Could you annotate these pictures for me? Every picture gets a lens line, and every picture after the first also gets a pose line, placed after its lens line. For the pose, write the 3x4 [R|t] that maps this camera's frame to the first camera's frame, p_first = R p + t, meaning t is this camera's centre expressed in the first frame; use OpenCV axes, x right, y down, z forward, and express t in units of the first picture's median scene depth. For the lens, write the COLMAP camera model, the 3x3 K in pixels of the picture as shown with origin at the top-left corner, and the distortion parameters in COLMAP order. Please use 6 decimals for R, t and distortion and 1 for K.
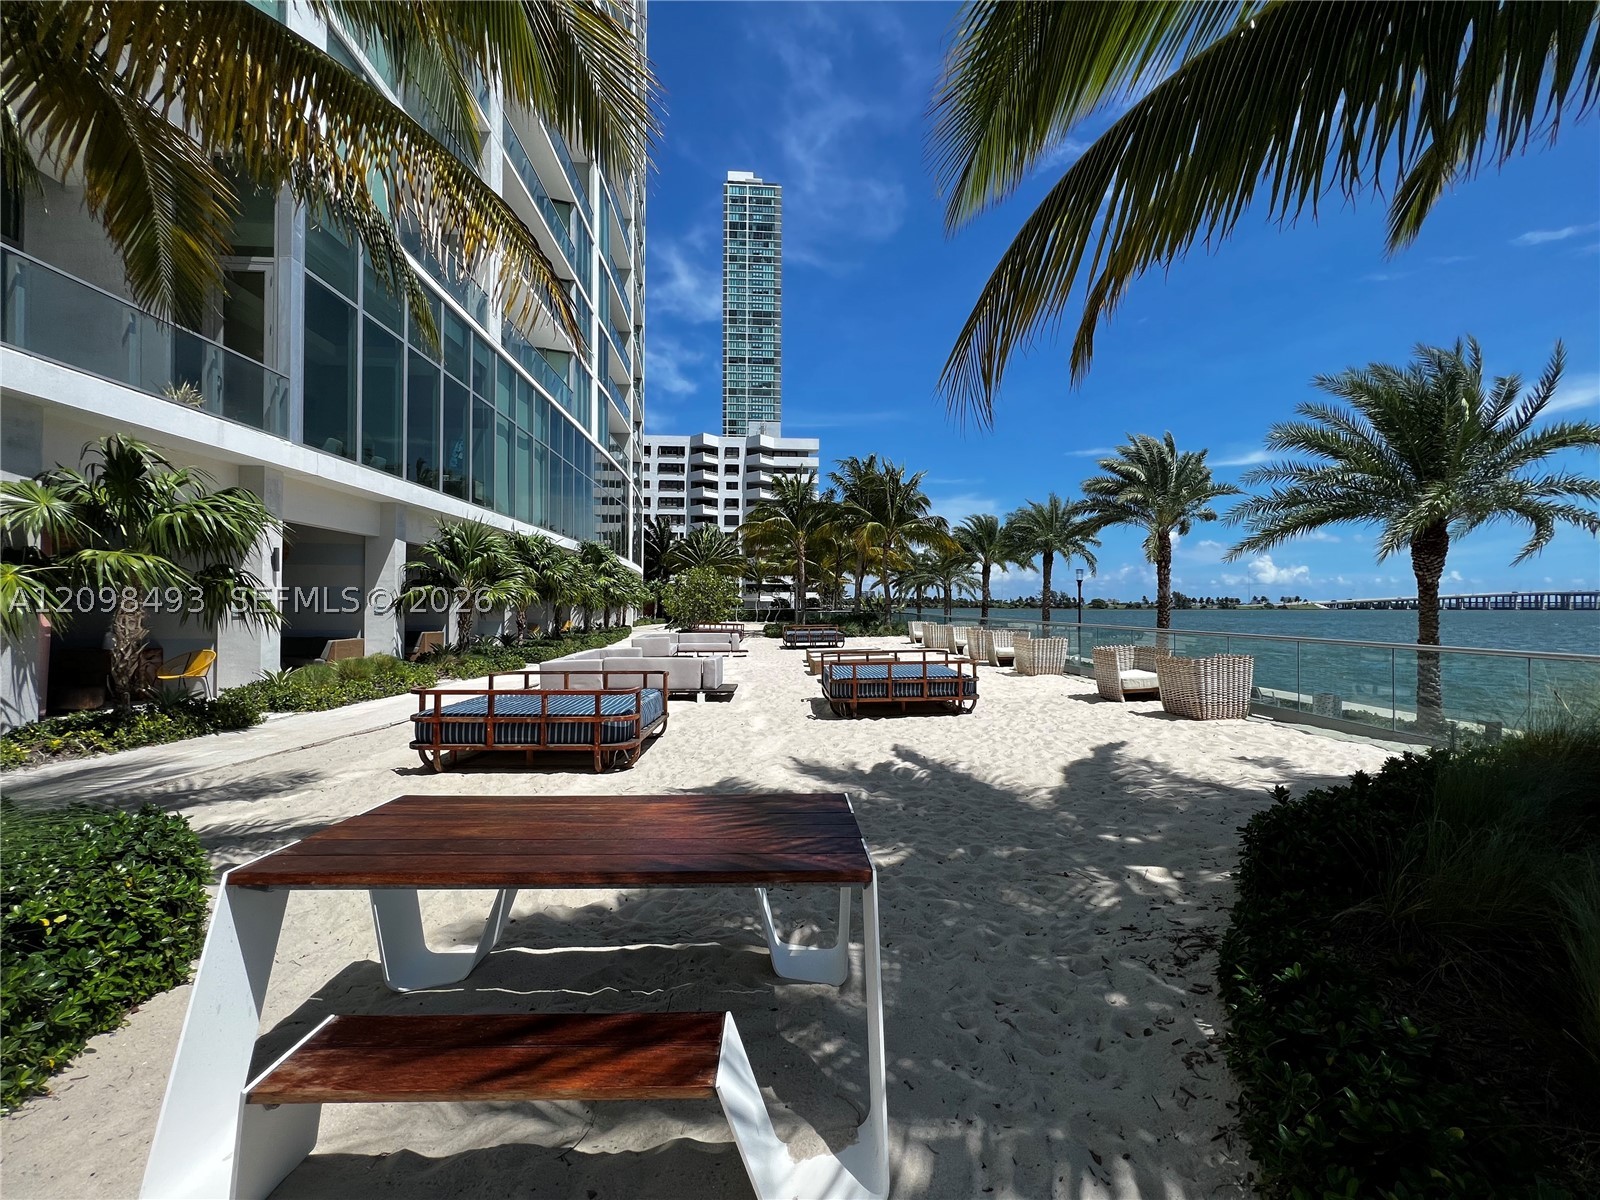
lens RADIAL K [[640.7, 0, 795.2], [0, 640.7, 596.6], [0, 0, 1]] dist [-0.001343, 0.000093]
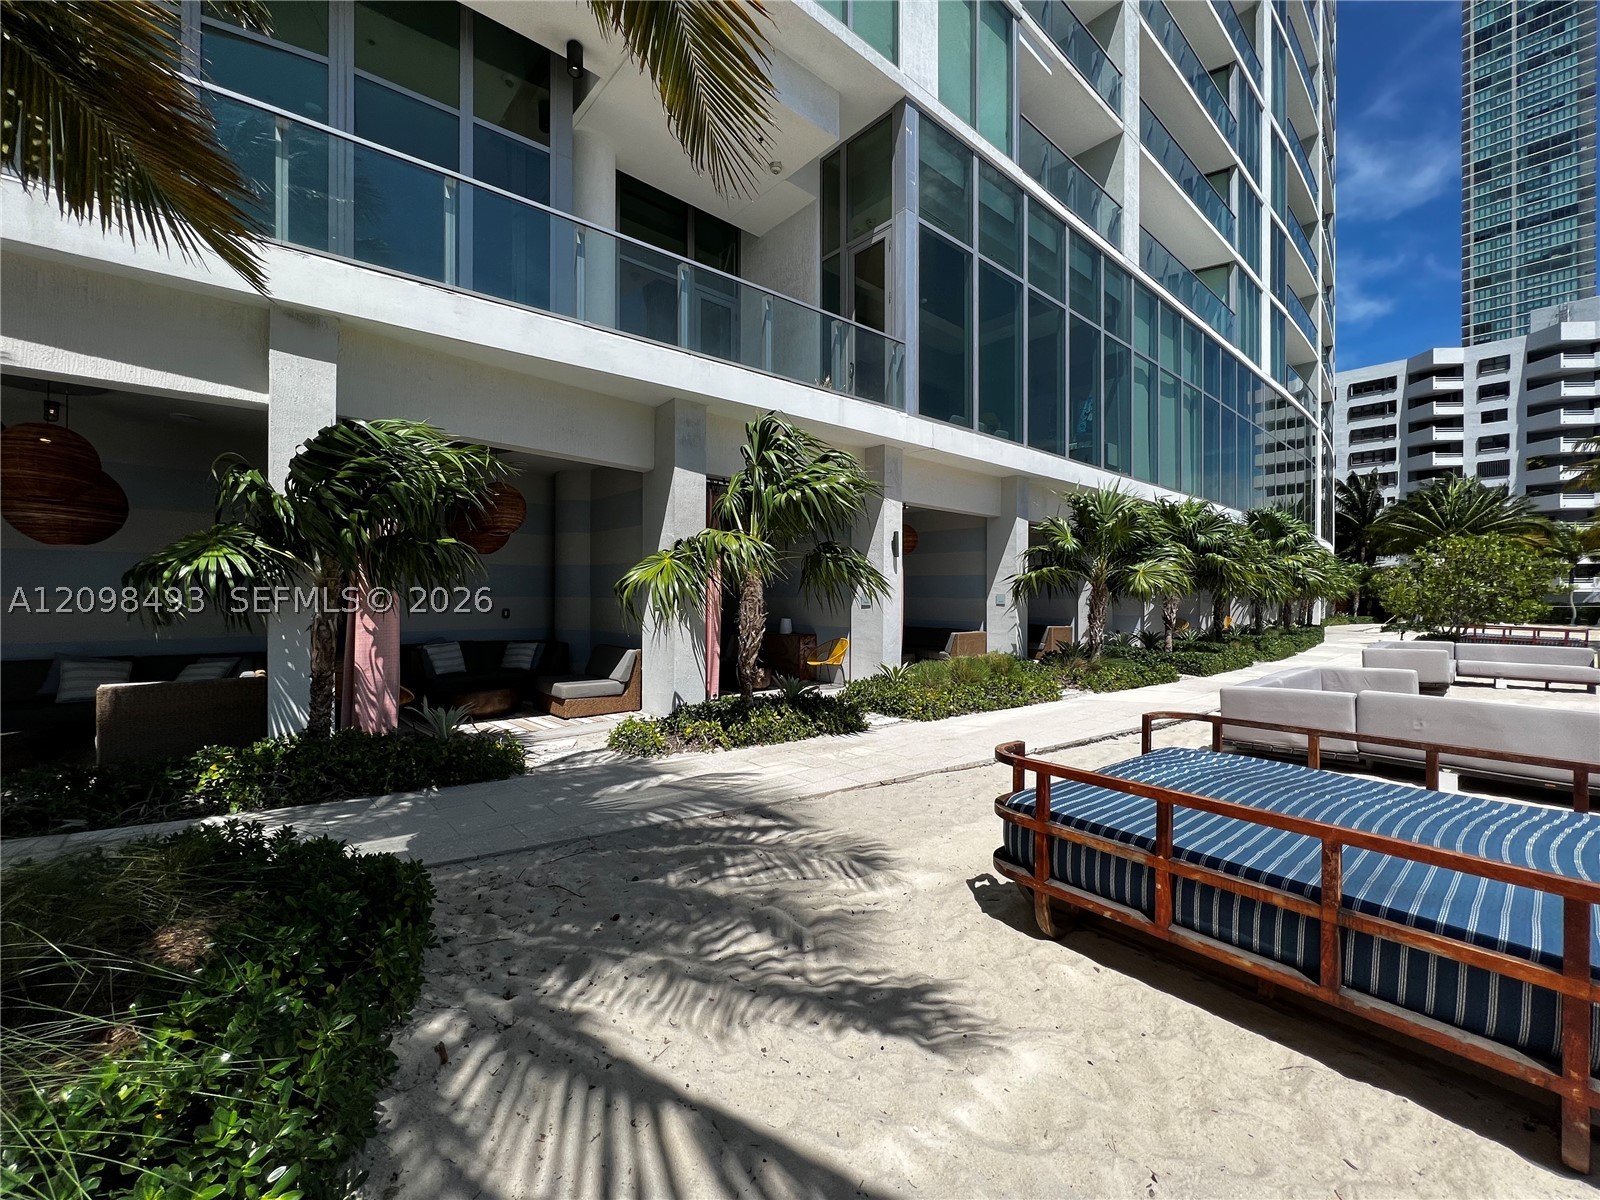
lens RADIAL K [[640.7, 0, 795.2], [0, 640.7, 596.6], [0, 0, 1]] dist [-0.001343, 0.000093]
pose [[0.609645, -0.000593, -0.792674, -0.093654], [0.009460, 0.999934, 0.006527, 0.005909], [0.792618, -0.011478, 0.609611, 0.180232]]
